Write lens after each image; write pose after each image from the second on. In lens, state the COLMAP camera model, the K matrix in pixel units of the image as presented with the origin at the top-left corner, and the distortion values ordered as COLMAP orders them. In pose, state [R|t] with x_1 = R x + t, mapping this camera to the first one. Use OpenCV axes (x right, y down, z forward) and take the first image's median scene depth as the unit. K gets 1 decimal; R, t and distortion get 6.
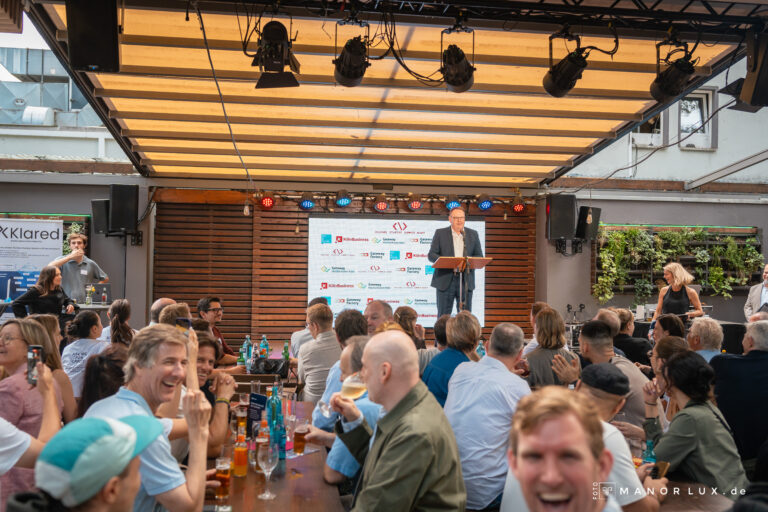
lens RADIAL K [[766.3, 0, 384.0], [0, 766.3, 256.0], [0, 0, 1]] dist [-0.016133, -0.018255]
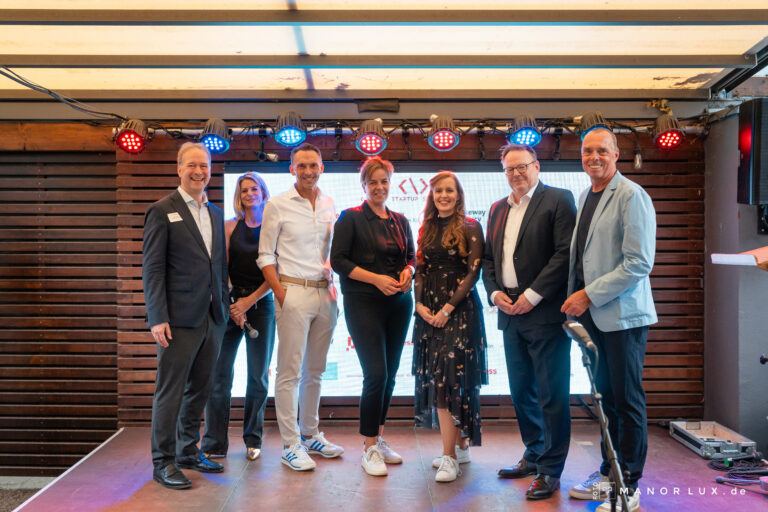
lens RADIAL K [[766.3, 0, 384.0], [0, 766.3, 256.0], [0, 0, 1]] dist [-0.016133, -0.018255]
pose [[0.989421, -0.009661, -0.144748, 0.072193], [0.016919, 0.998656, 0.048999, -0.018659], [0.144080, -0.050930, 0.988255, 0.514527]]
